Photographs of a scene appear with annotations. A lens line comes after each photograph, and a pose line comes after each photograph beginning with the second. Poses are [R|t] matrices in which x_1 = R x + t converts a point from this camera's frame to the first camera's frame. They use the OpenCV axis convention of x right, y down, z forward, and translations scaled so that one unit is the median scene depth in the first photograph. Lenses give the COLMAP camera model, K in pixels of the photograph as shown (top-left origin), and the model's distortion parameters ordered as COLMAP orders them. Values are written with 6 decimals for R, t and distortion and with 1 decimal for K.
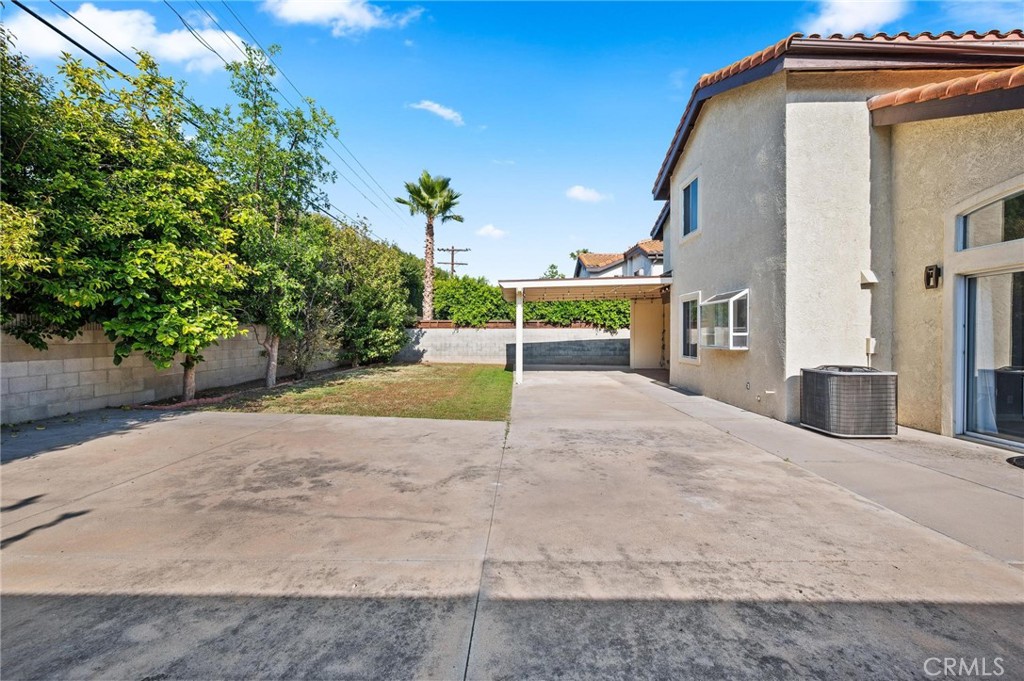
lens RADIAL K [[406.8, 0, 510.2], [0, 406.8, 338.5], [0, 0, 1]] dist [0.002206, -0.000058]
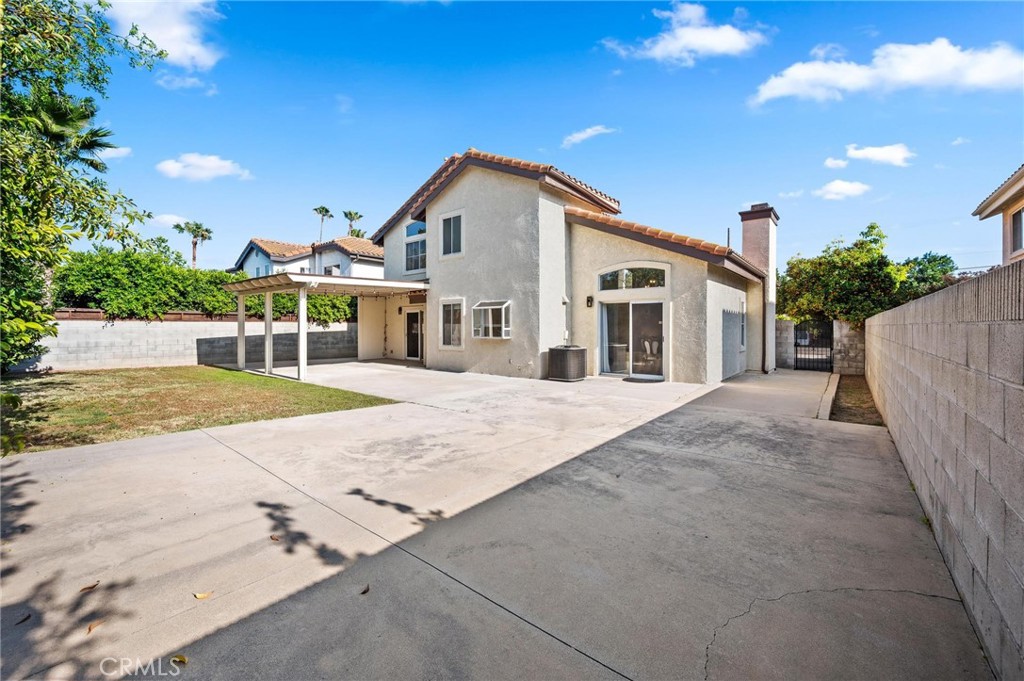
lens RADIAL K [[406.8, 0, 512.8], [0, 406.8, 332.7], [0, 0, 1]] dist [0.002206, -0.000058]
pose [[0.621459, -0.012725, 0.783343, -0.763227], [0.009541, 0.999917, 0.008674, -0.009465], [-0.783388, 0.002084, 0.621529, -0.001506]]
